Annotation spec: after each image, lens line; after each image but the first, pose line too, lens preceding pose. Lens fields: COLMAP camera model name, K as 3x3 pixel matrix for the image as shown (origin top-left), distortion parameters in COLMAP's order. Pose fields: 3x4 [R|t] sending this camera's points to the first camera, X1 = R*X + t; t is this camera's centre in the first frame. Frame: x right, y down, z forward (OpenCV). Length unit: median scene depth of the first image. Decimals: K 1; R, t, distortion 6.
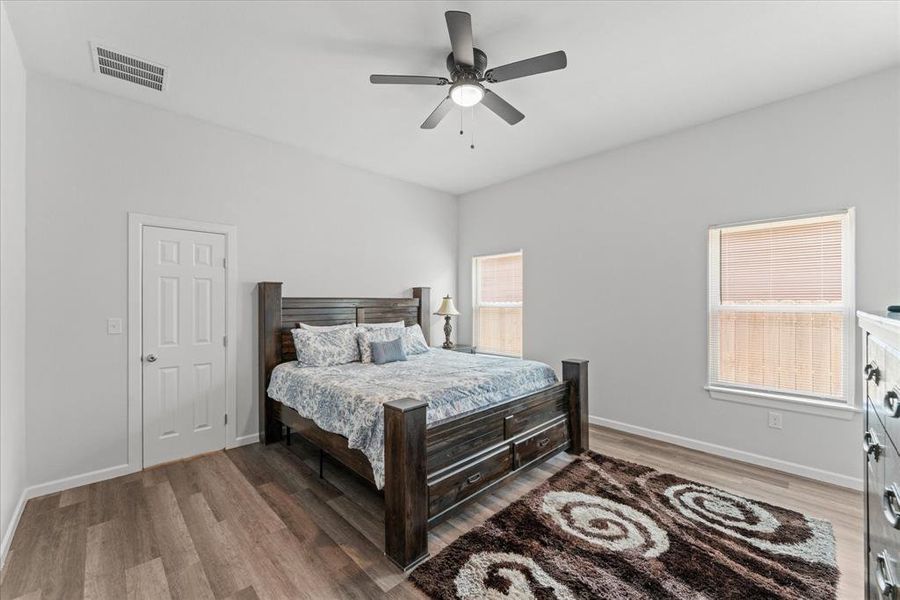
lens RADIAL K [[361.5, 0, 443.9], [0, 361.5, 301.1], [0, 0, 1]] dist [0.004443, 0.000282]
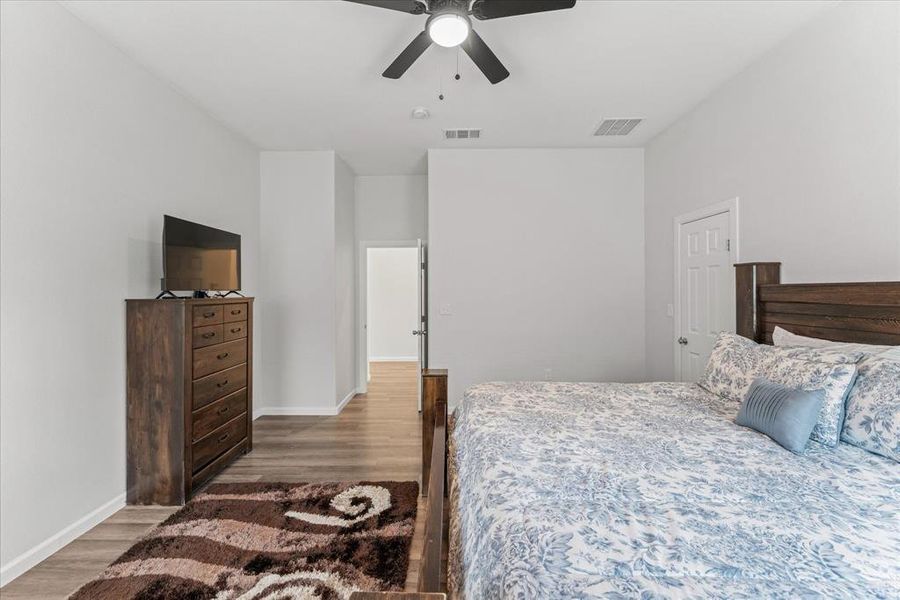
lens RADIAL K [[361.5, 0, 443.4], [0, 361.5, 296.7], [0, 0, 1]] dist [0.004443, 0.000282]
pose [[-0.685659, 0.017741, -0.727707, 0.518988], [0.017781, 0.999813, 0.007621, -0.003893], [0.727706, -0.007714, -0.685846, 1.227623]]
